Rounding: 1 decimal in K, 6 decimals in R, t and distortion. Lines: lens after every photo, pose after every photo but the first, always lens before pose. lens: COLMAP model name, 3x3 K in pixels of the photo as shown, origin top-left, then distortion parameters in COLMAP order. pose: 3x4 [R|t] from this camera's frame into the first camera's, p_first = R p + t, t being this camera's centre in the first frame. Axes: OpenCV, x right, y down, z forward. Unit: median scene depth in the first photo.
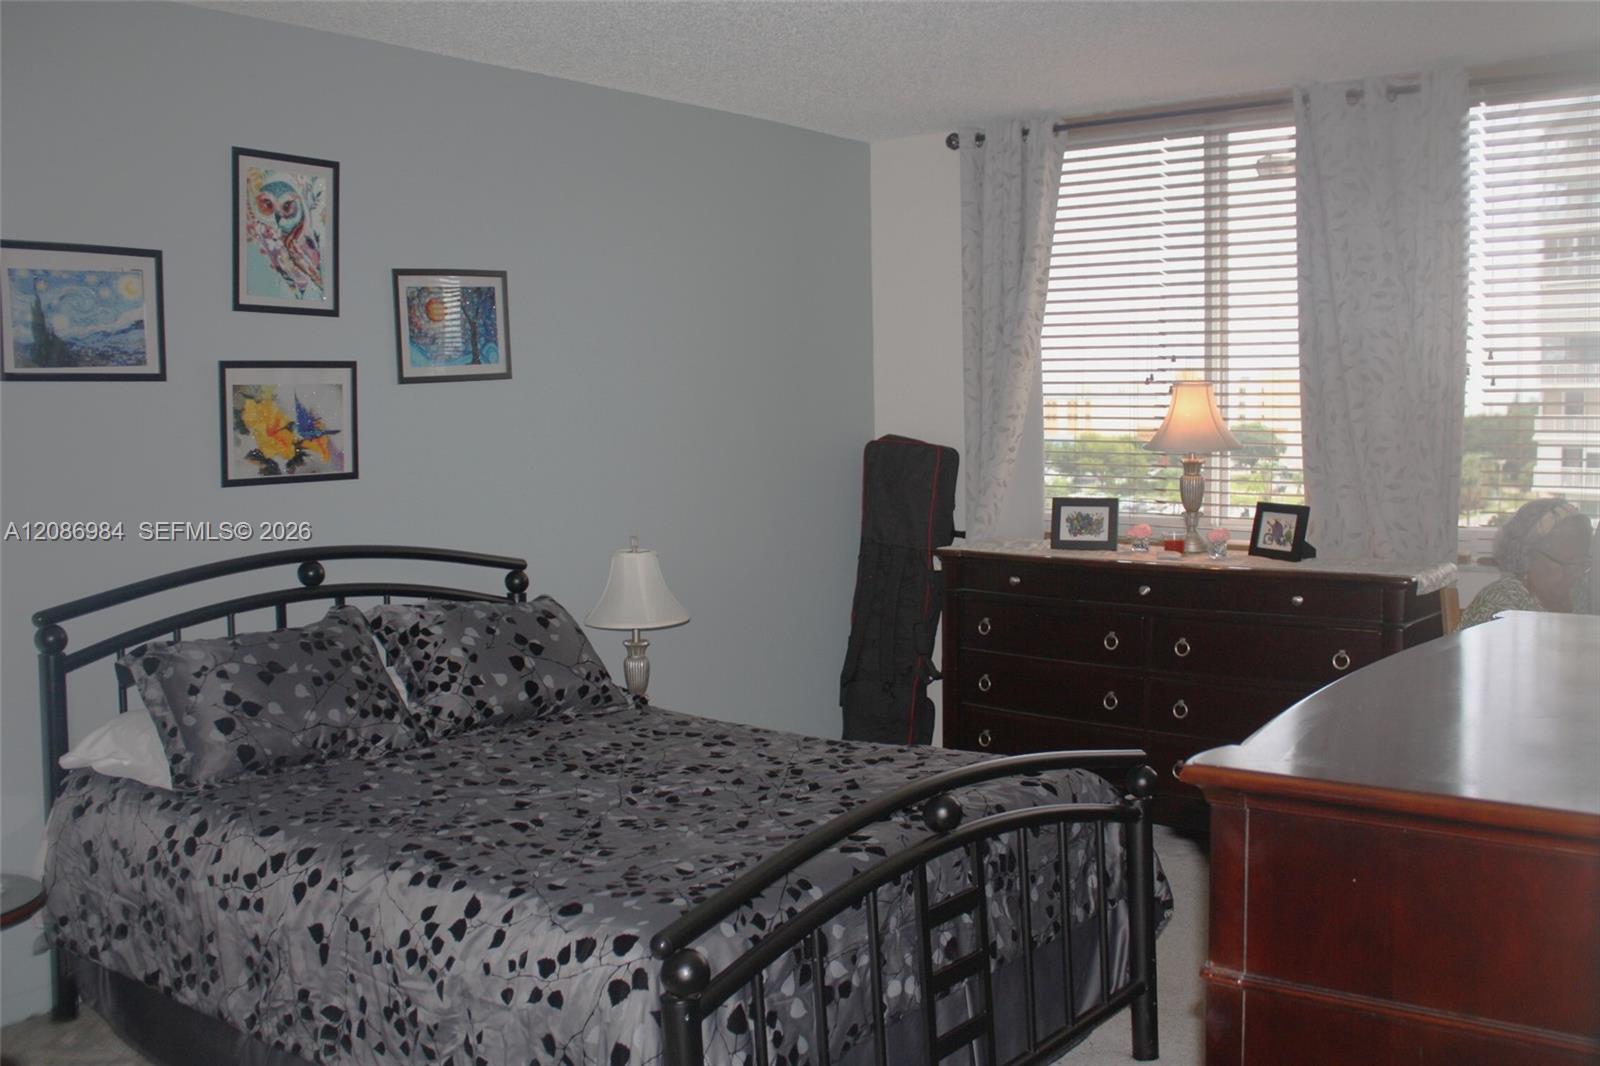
lens RADIAL K [[1552.6, 0, 801.1], [0, 1552.6, 535.4], [0, 0, 1]] dist [-0.104100, 0.000000]
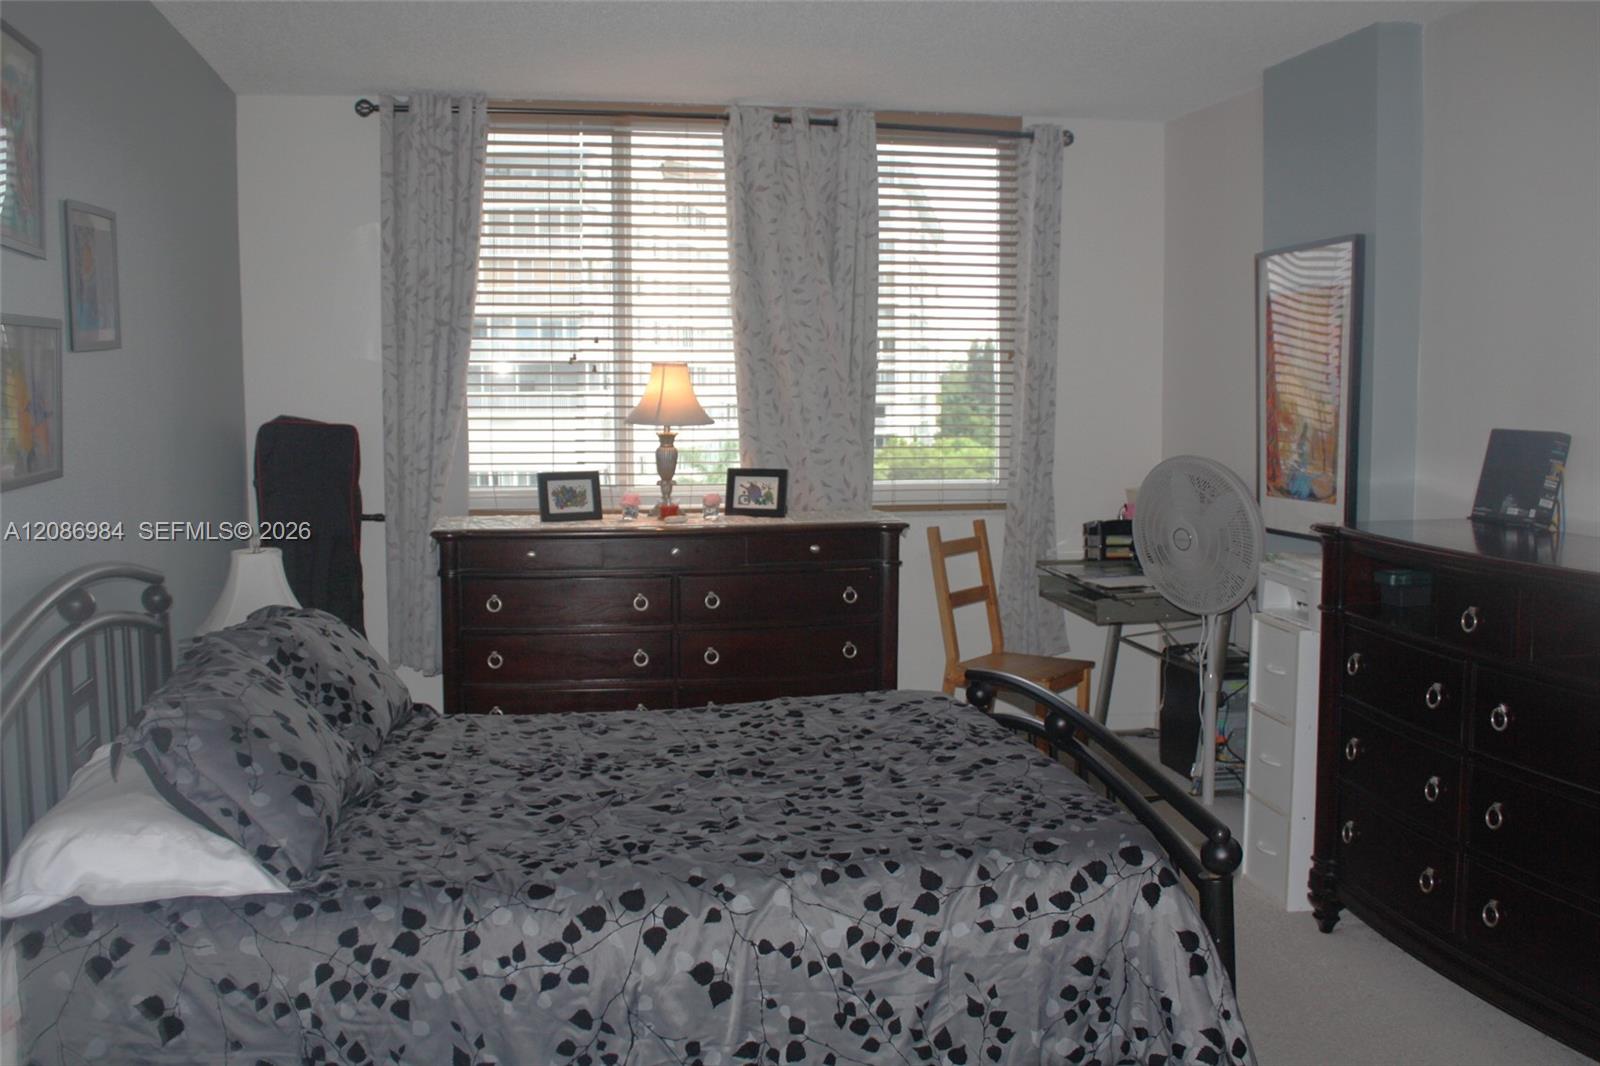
lens RADIAL K [[1552.6, 0, 801.4], [0, 1552.6, 528.2], [0, 0, 1]] dist [-0.104100, 0.000000]
pose [[0.644582, -0.064412, 0.761817, -0.812977], [0.057107, 0.997717, 0.036038, -0.023484], [-0.762399, 0.020276, 0.646789, 0.318963]]
